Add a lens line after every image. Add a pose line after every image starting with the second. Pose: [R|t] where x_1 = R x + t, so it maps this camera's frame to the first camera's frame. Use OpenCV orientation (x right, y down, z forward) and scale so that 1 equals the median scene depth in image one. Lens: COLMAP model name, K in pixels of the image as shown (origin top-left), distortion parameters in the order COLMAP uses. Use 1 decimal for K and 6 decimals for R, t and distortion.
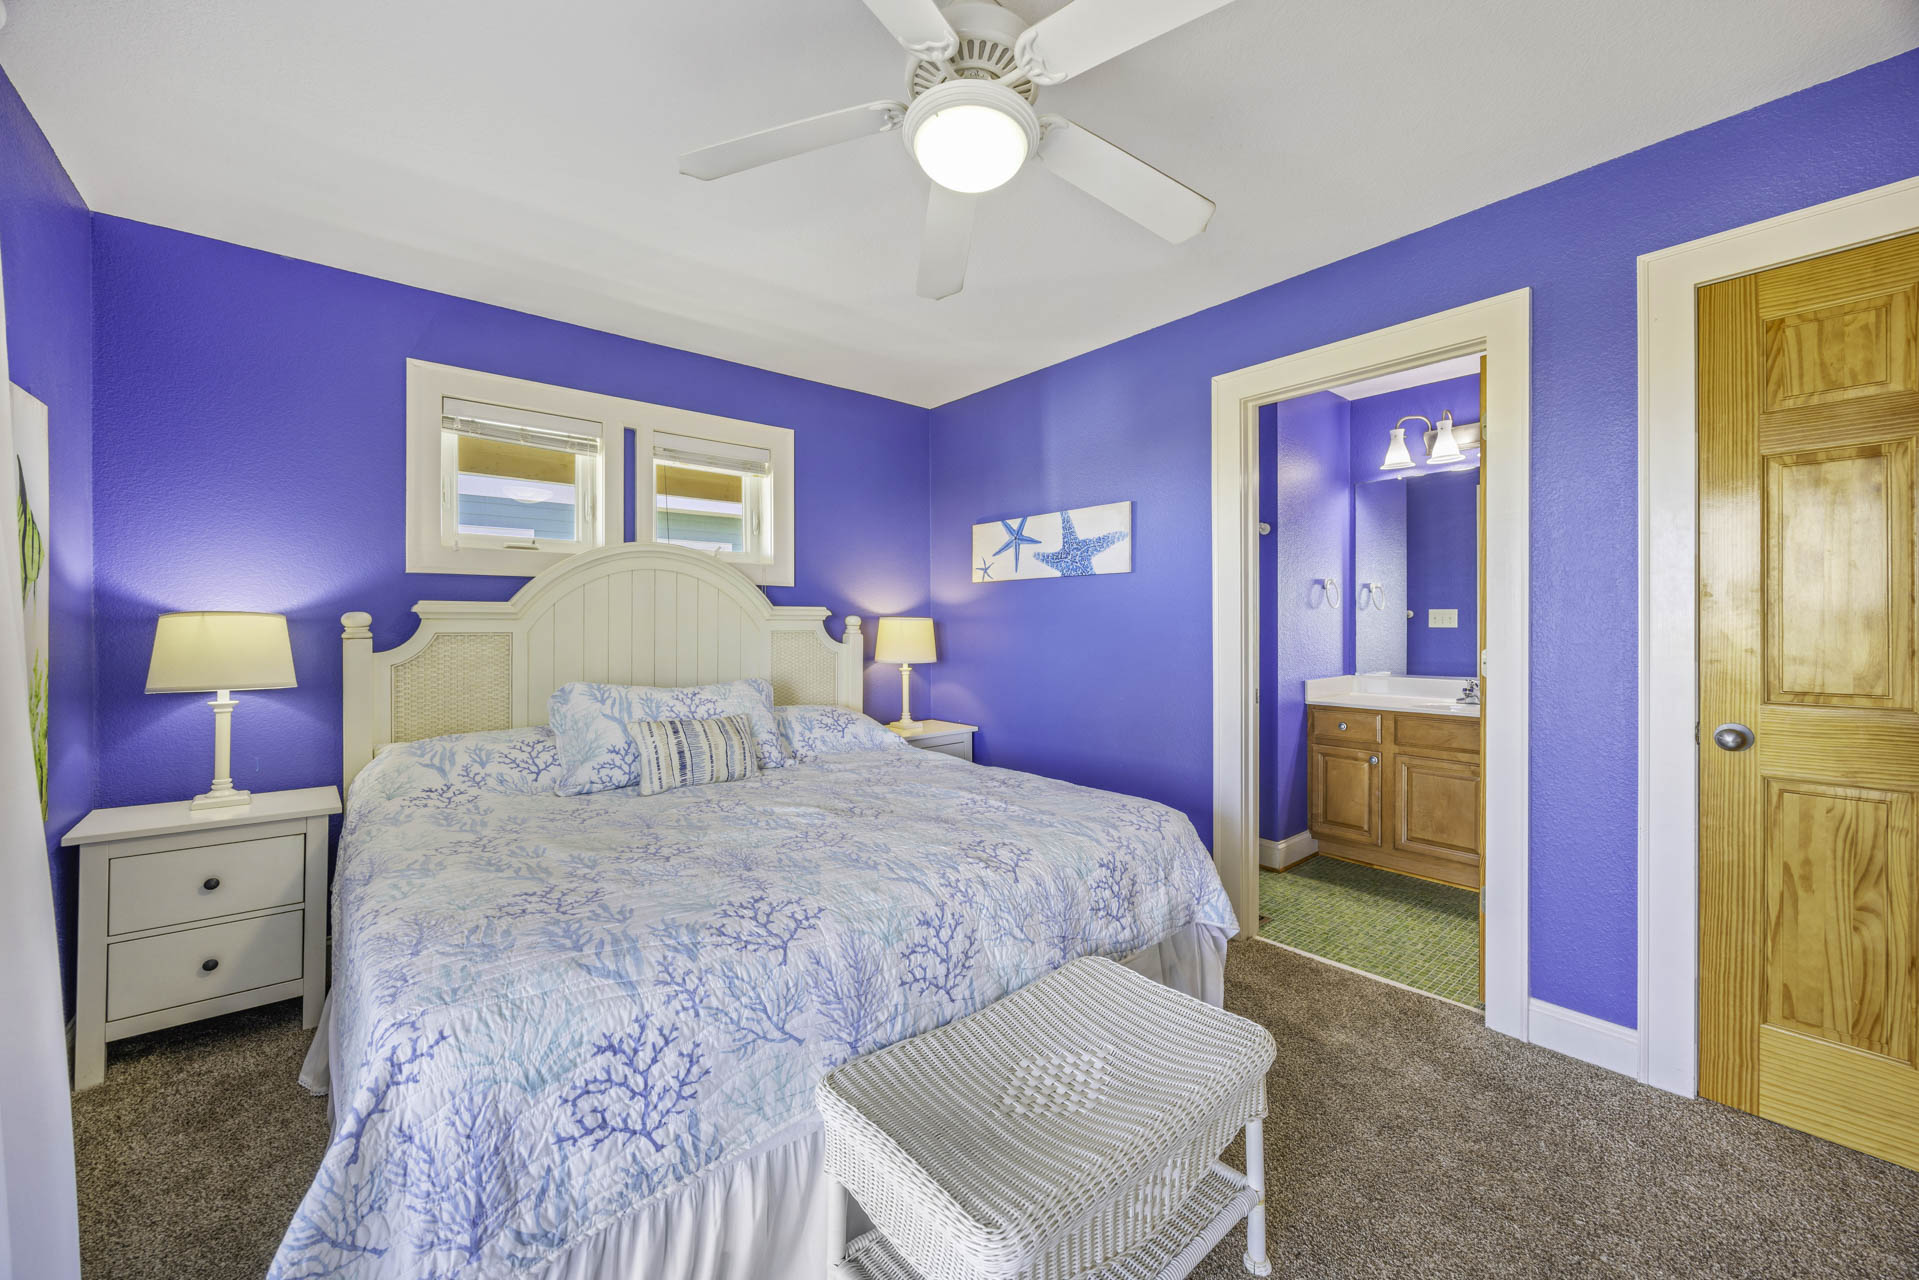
lens RADIAL K [[735.2, 0, 955.6], [0, 735.2, 627.6], [0, 0, 1]] dist [-0.002870, 0.000144]
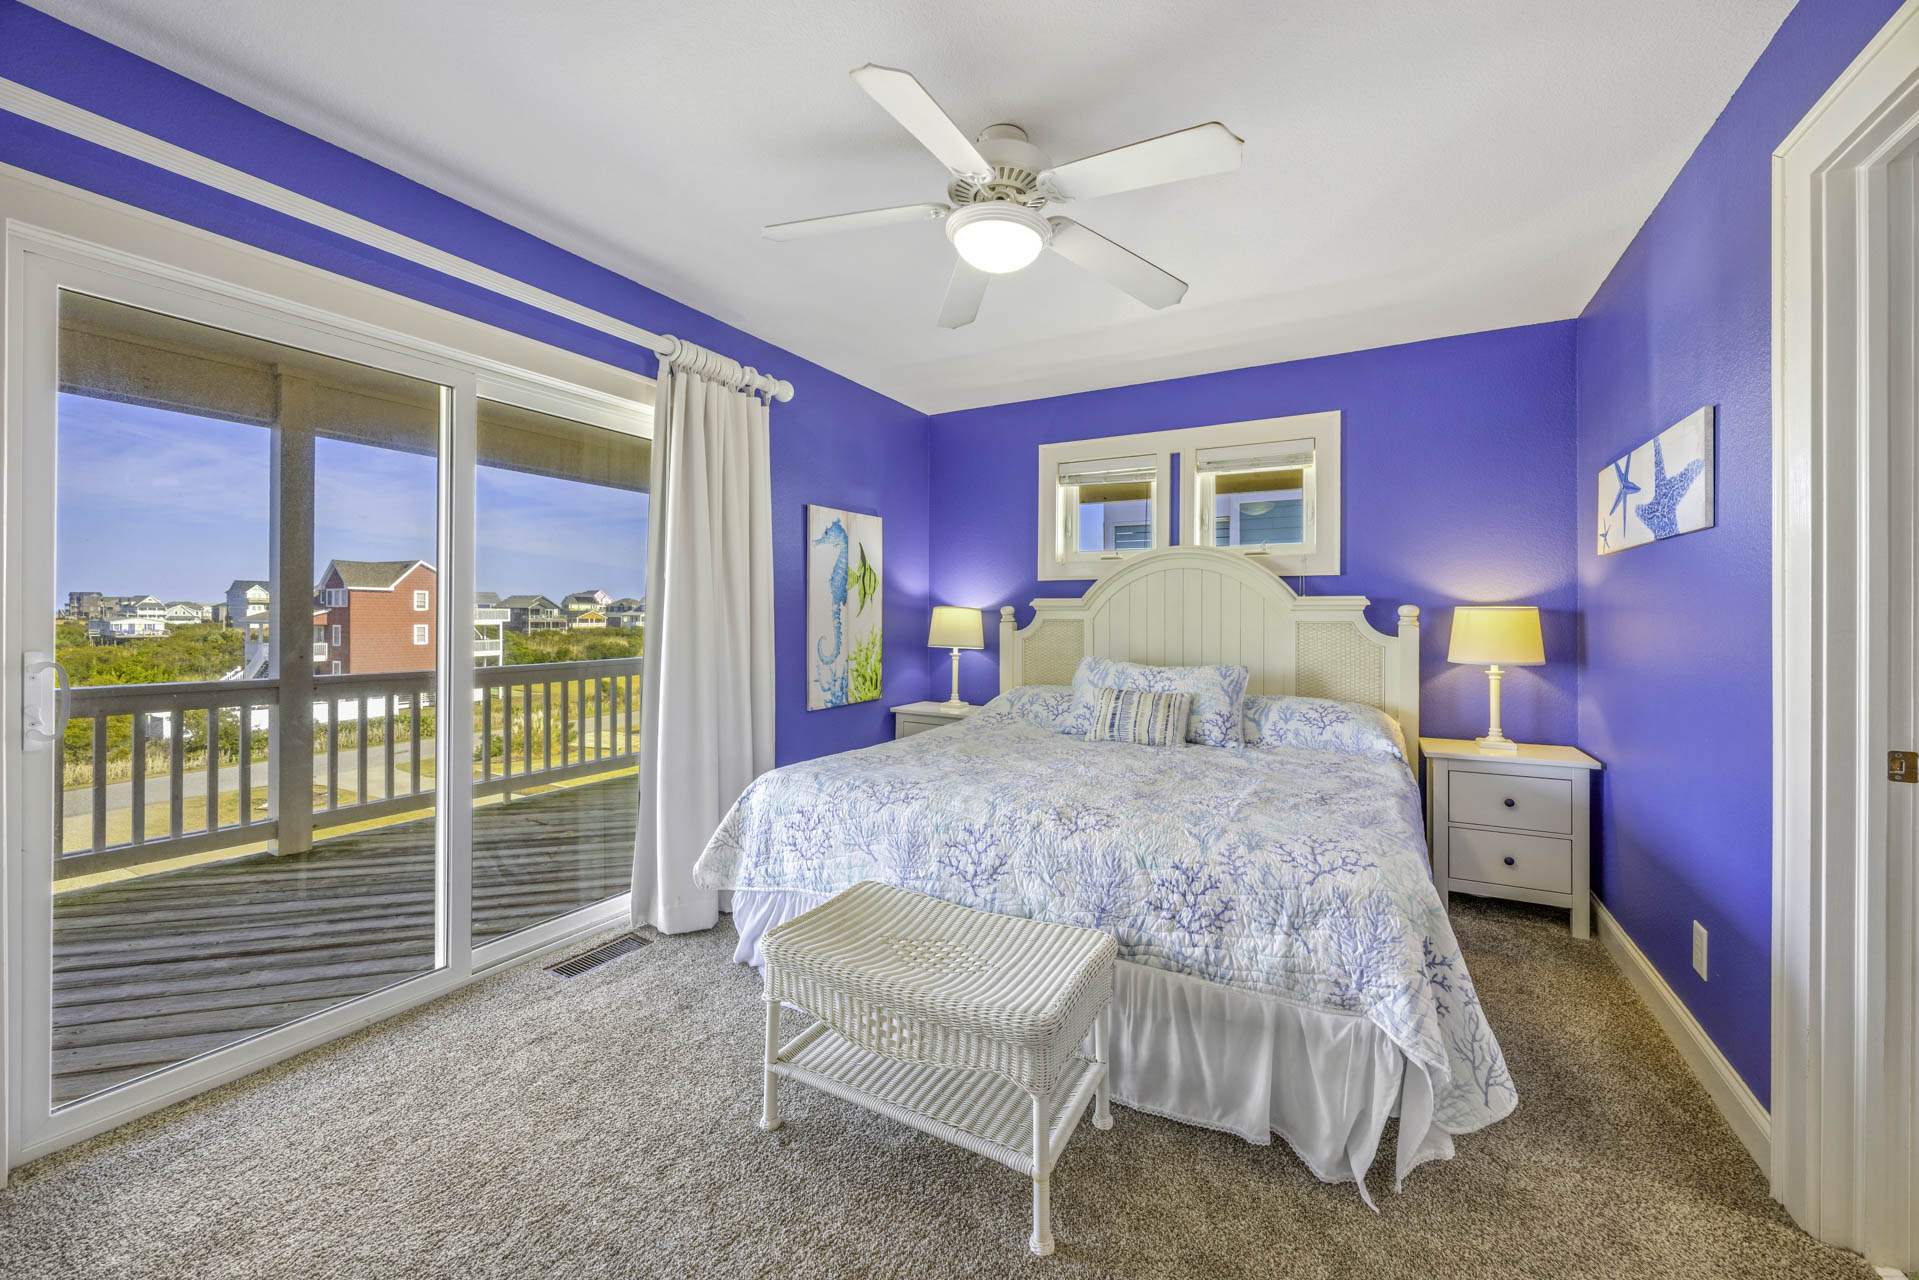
lens RADIAL K [[735.2, 0, 950.5], [0, 735.2, 623.0], [0, 0, 1]] dist [-0.002870, 0.000144]
pose [[0.345598, 0.013529, -0.938285, 0.697336], [-0.008508, 0.999900, 0.011284, -0.000322], [0.938344, 0.004083, 0.345678, 0.281215]]
